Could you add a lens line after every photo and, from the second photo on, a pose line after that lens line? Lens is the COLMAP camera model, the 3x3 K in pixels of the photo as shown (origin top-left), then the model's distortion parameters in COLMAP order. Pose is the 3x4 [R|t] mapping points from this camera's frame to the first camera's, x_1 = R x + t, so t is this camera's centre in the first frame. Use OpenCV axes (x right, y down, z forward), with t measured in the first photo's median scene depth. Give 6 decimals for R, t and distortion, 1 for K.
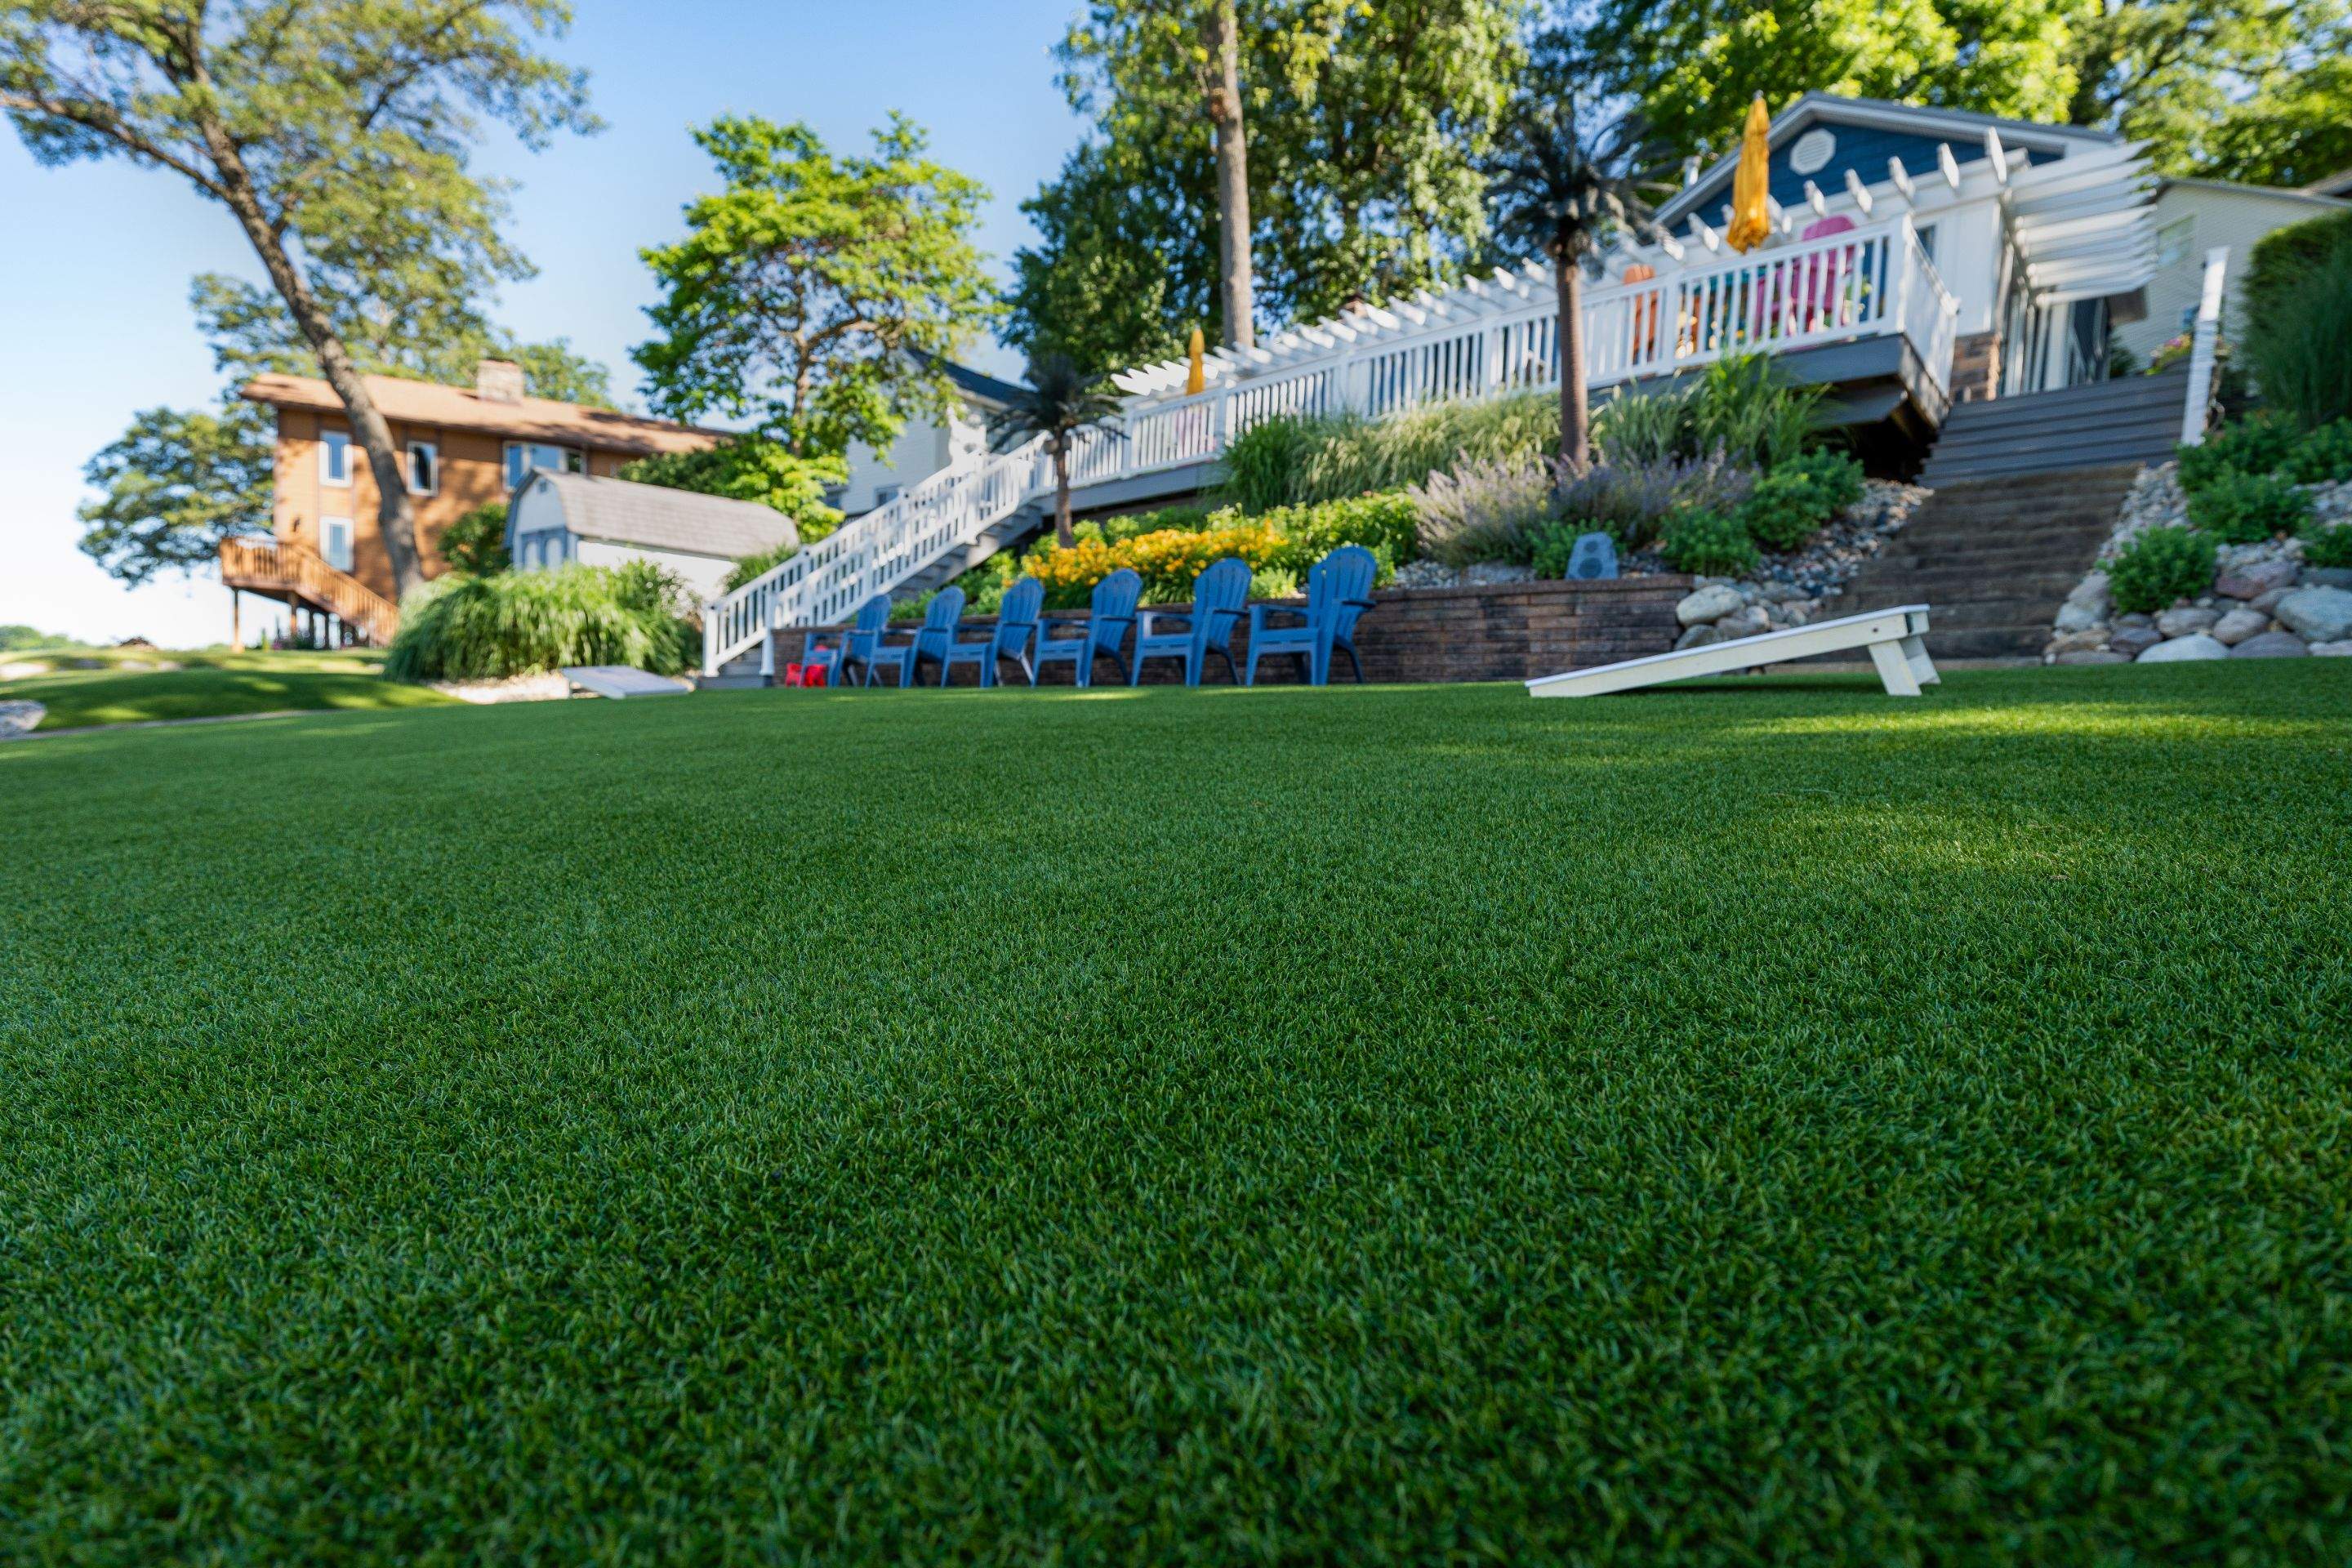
lens RADIAL K [[1076.2, 0, 1176.0], [0, 1076.2, 784.0], [0, 0, 1]] dist [0.002645, -0.000283]
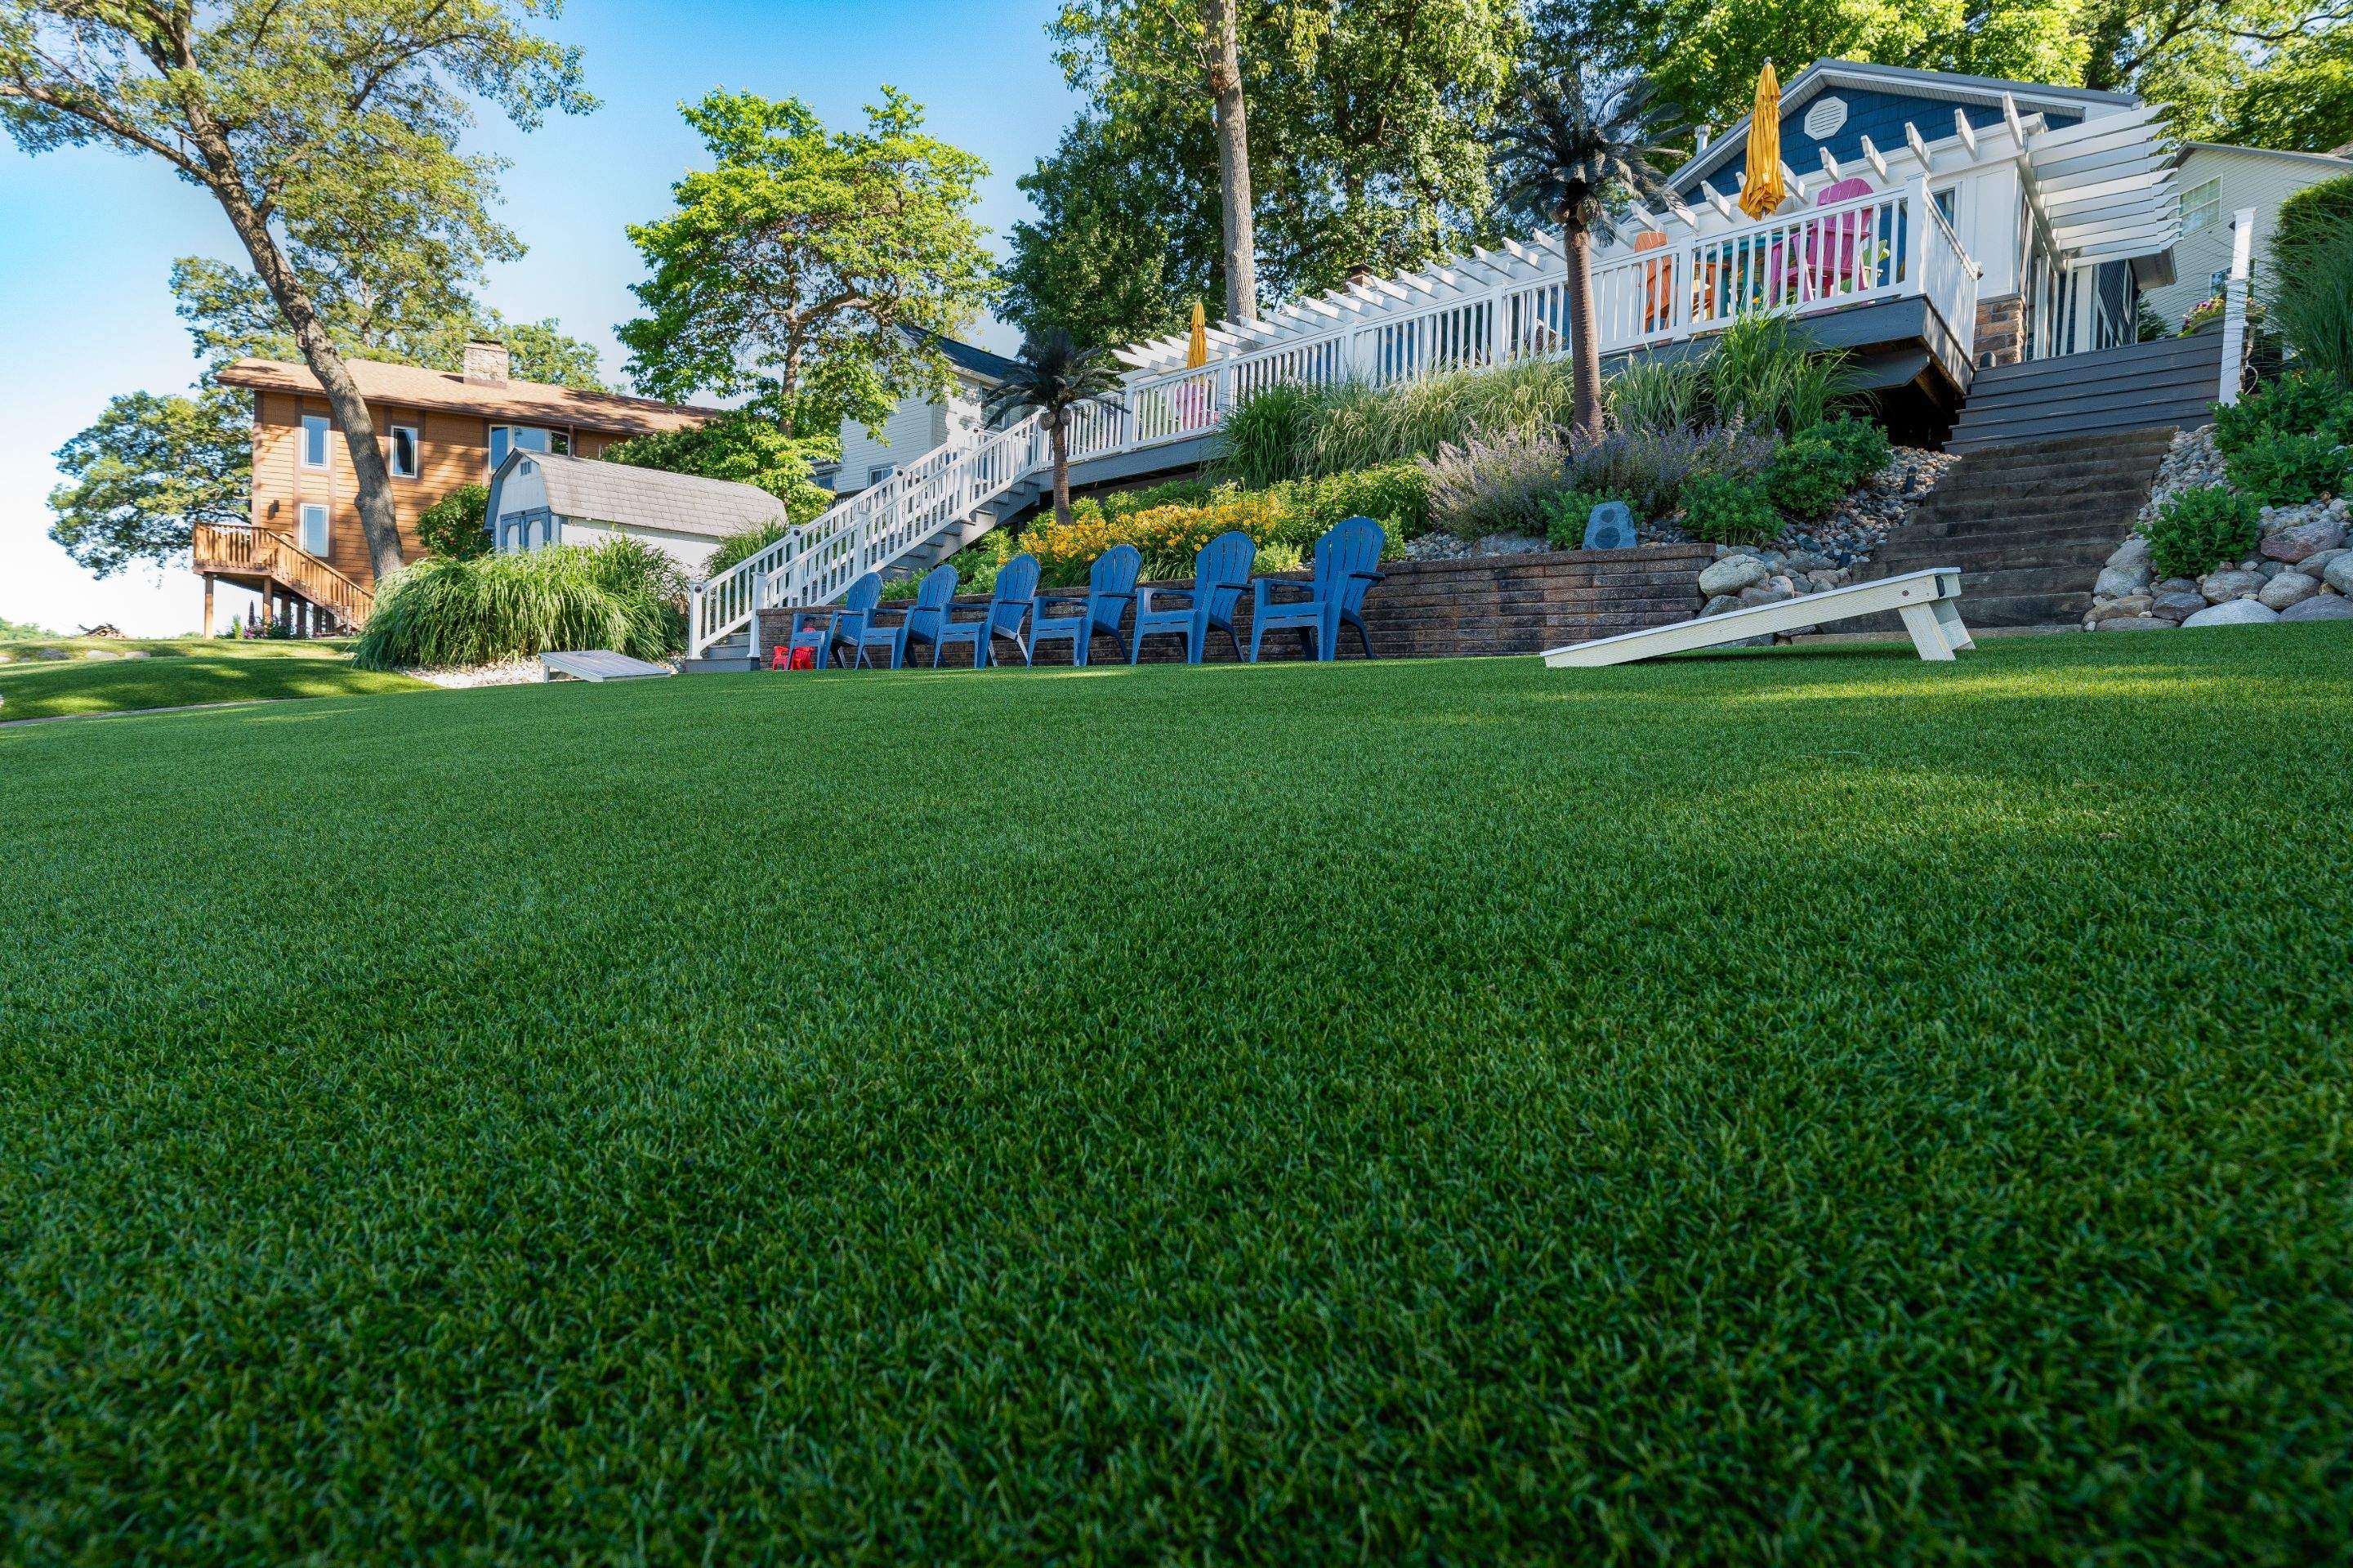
lens RADIAL K [[1122.2, 0, 1177.8], [0, 1122.2, 723.0], [0, 0, 1]] dist [0.000665, -0.000365]
pose [[0.999952, -0.008905, -0.004042, 0.002759], [0.008724, 0.999049, -0.042709, 0.002687], [0.004418, 0.042672, 0.999079, 0.003362]]
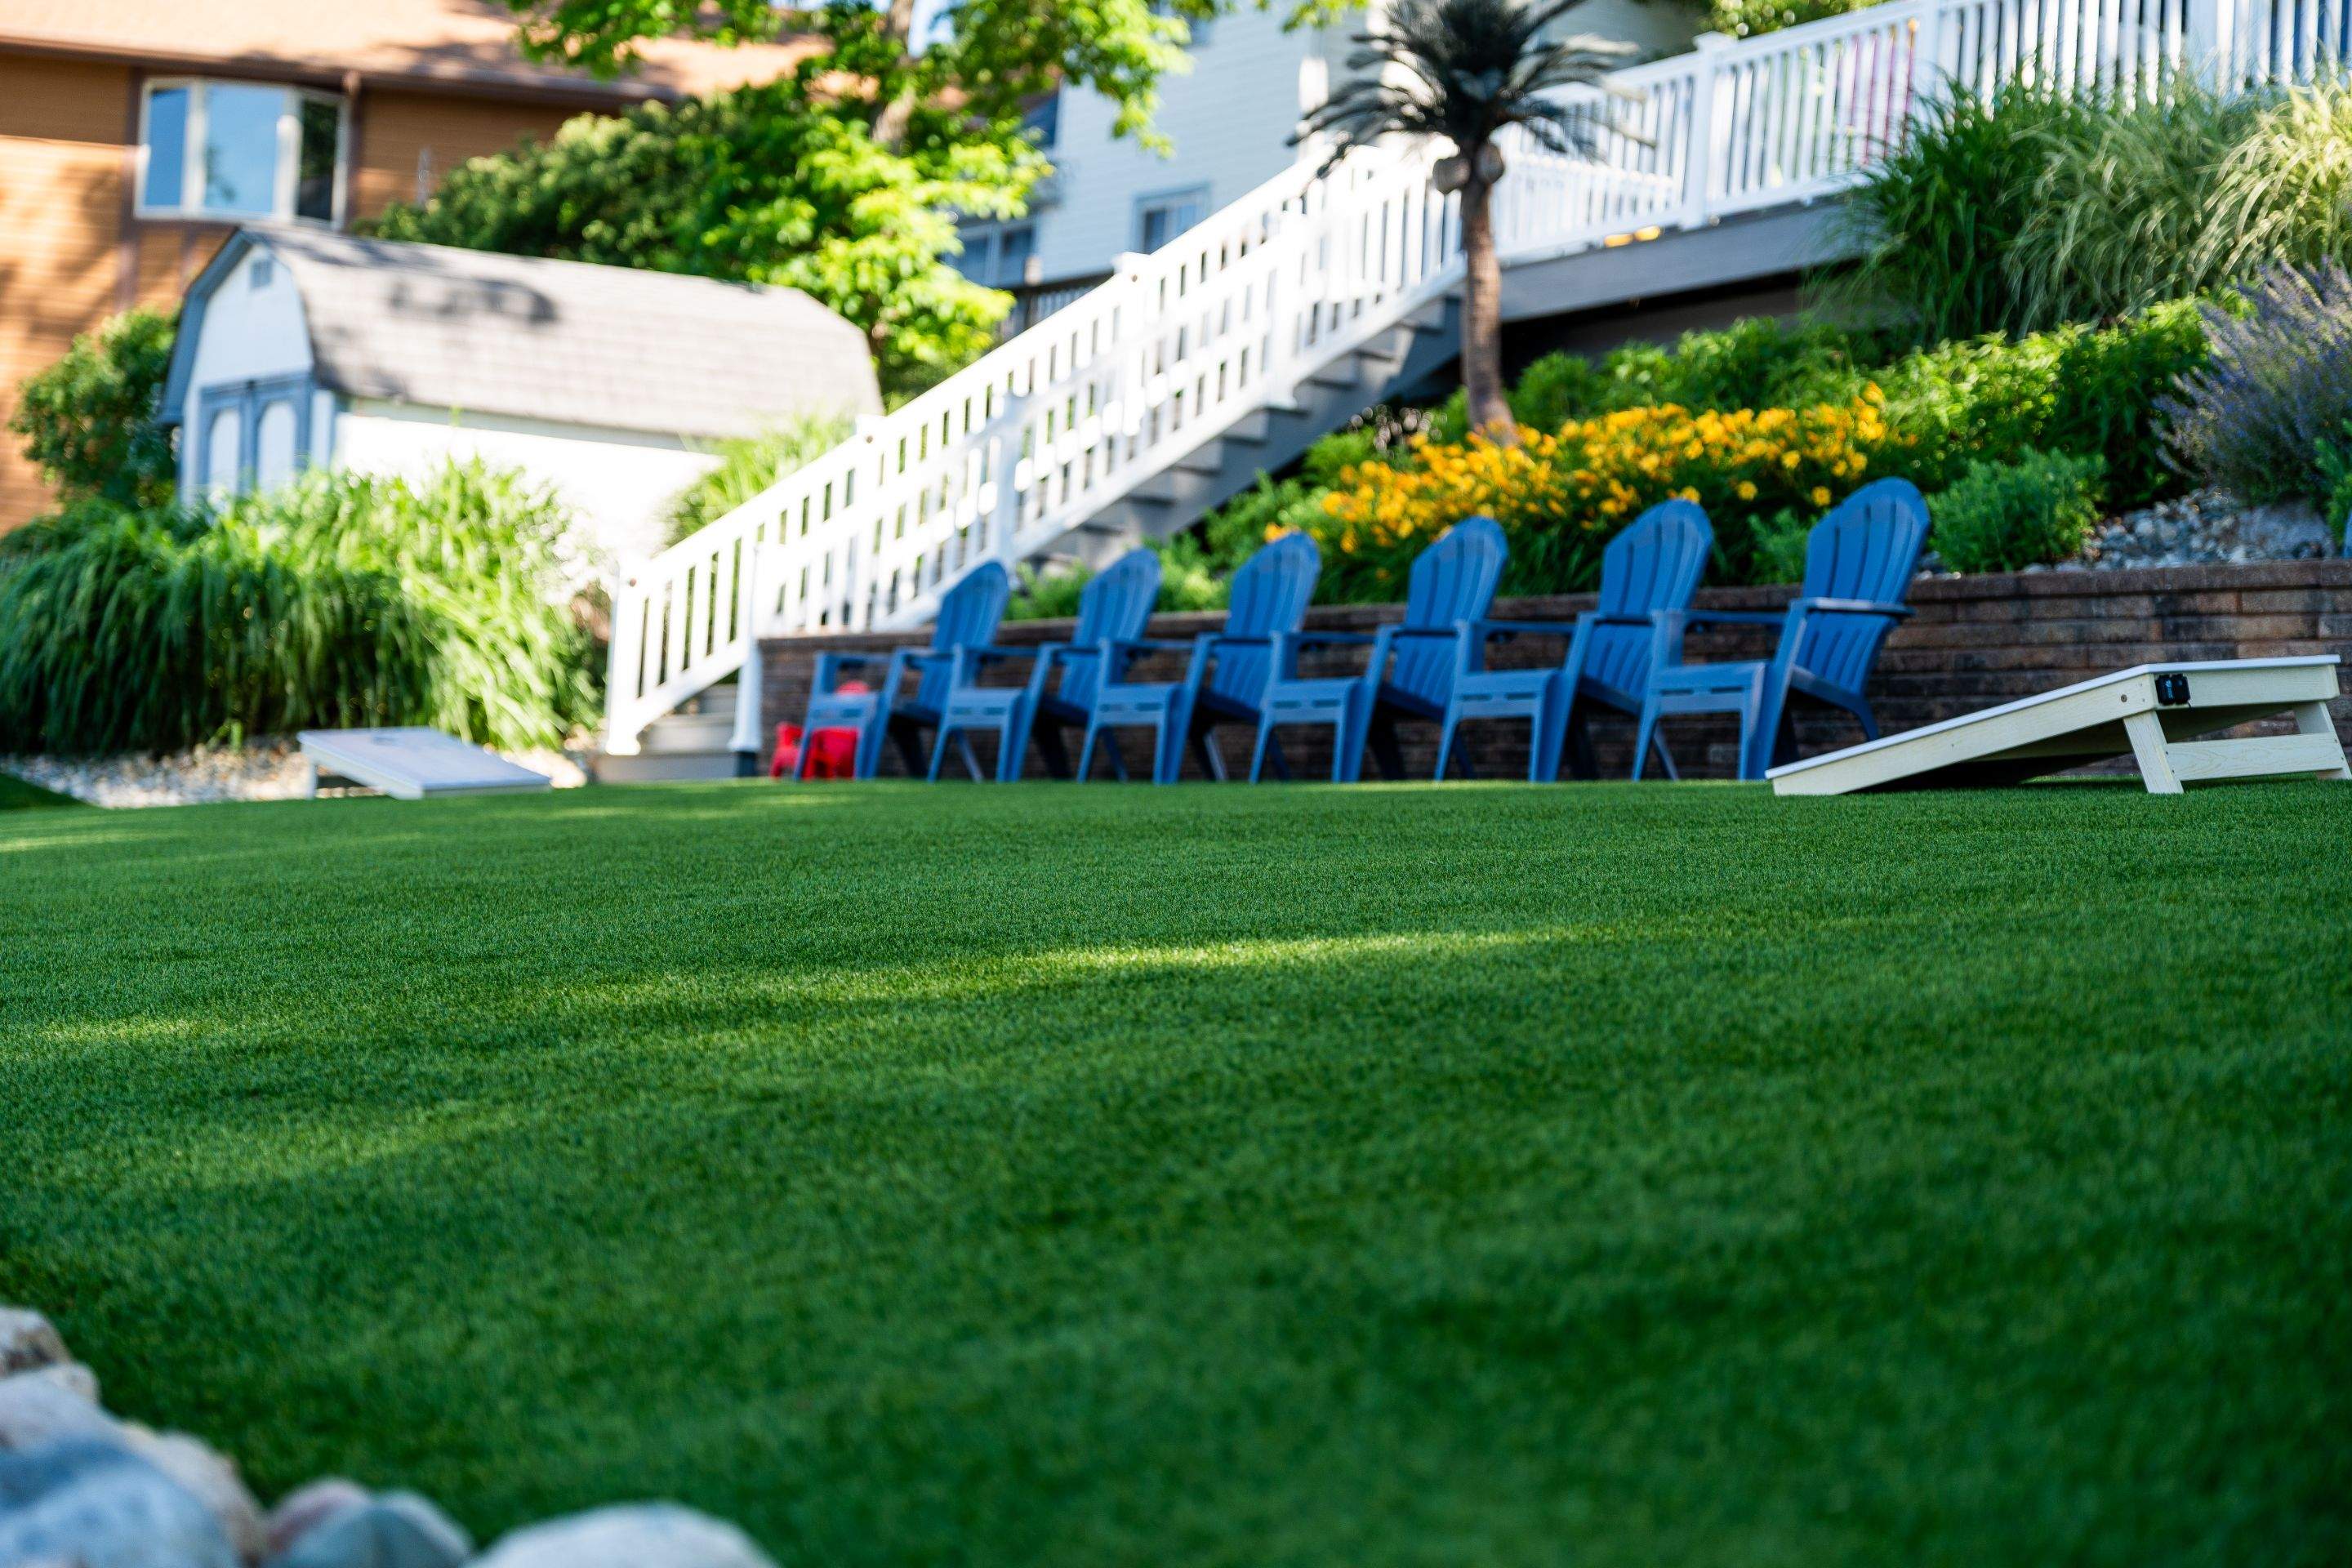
lens RADIAL K [[4061.9, 0, 1176.0], [0, 4061.9, 784.0], [0, 0, 1]] dist [-0.008221, -0.247487]
pose [[0.959192, 0.012024, -0.282500, 0.230121], [-0.039066, 0.995149, -0.090285, 0.046810], [0.280044, 0.097637, 0.955009, -0.453964]]
